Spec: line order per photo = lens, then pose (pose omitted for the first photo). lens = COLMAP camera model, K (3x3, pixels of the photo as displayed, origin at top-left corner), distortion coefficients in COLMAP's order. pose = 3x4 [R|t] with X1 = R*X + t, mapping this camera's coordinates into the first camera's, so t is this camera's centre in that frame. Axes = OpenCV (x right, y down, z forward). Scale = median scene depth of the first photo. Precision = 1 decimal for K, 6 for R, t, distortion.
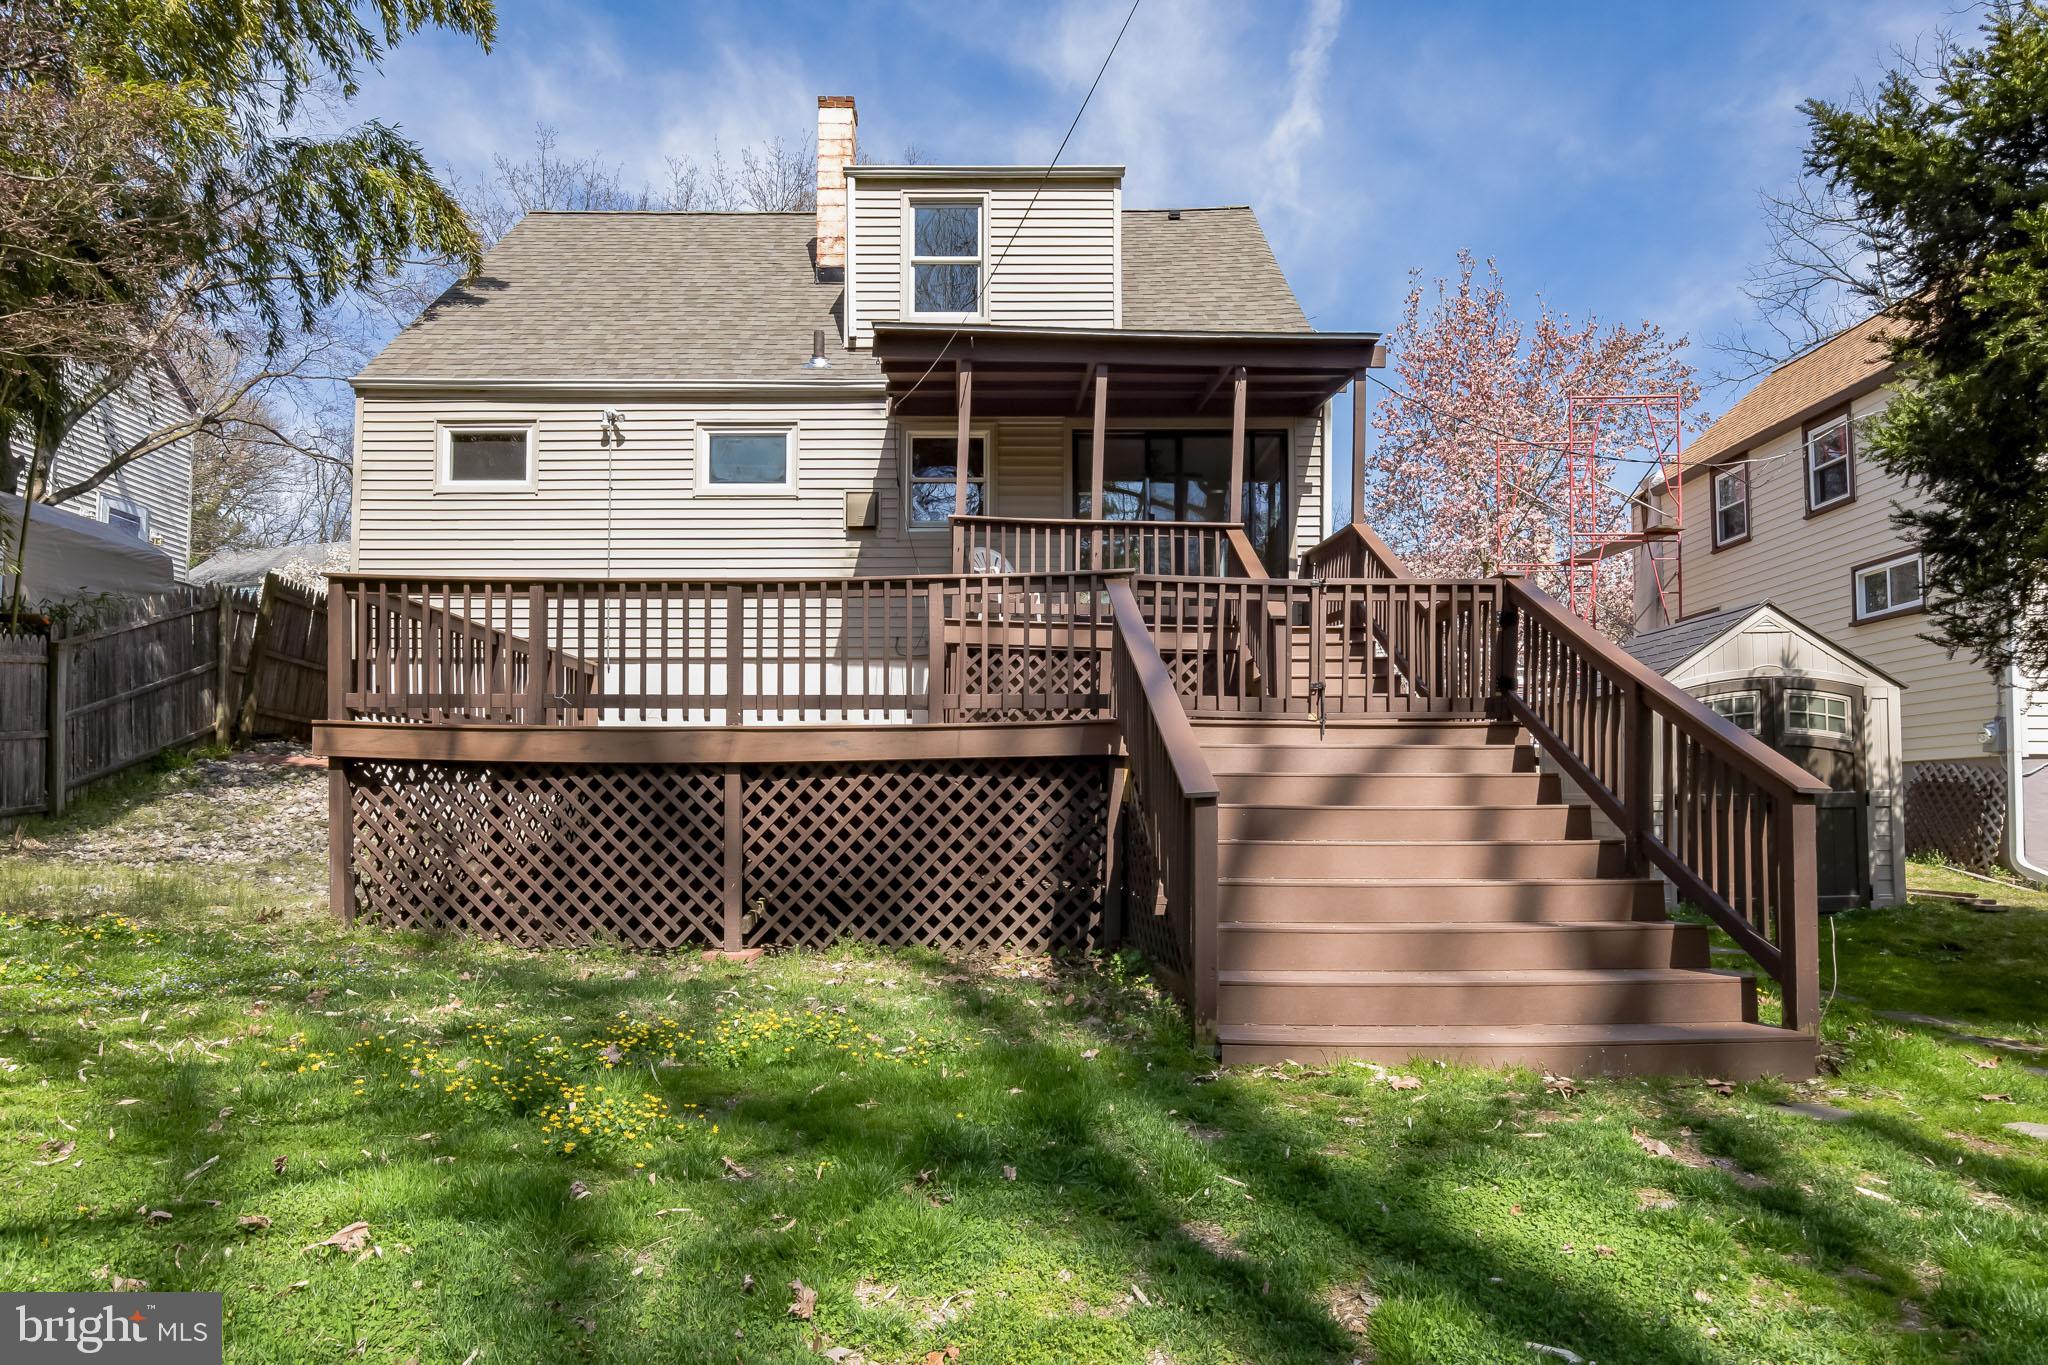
lens RADIAL K [[1215.1, 0, 1023.1], [0, 1215.1, 832.0], [0, 0, 1]] dist [0.002595, -0.000071]
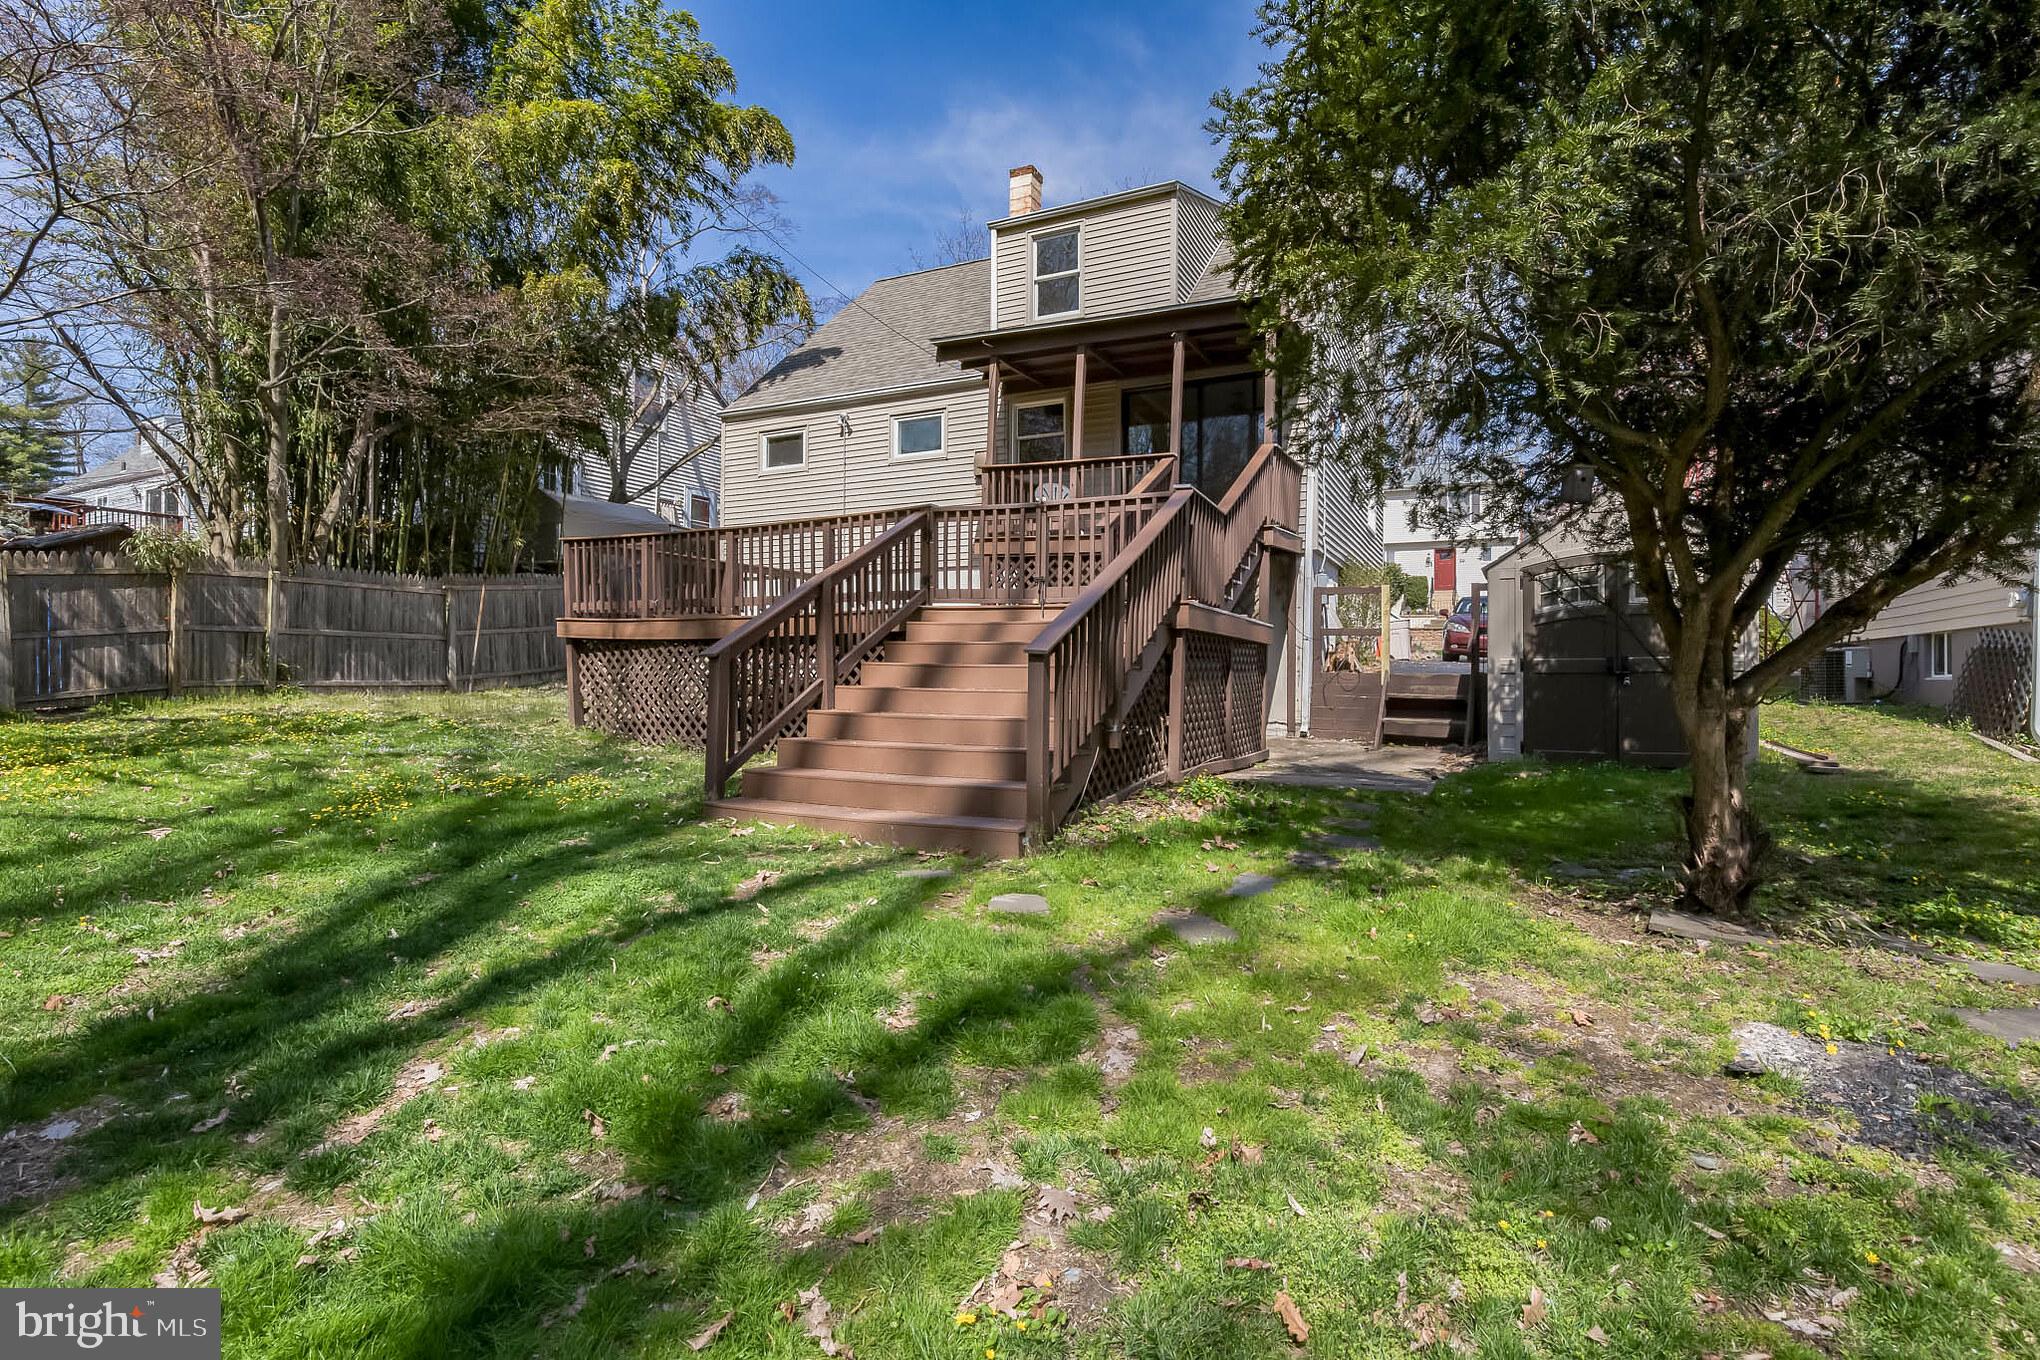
lens RADIAL K [[933.5, 0, 1012.3], [0, 933.5, 721.4], [0, 0, 1]] dist [-0.001913, -0.000104]
pose [[0.897349, 0.030685, -0.440253, 0.399734], [-0.016772, 0.999230, 0.035460, 0.005370], [0.441002, -0.024436, 0.897173, 0.000812]]
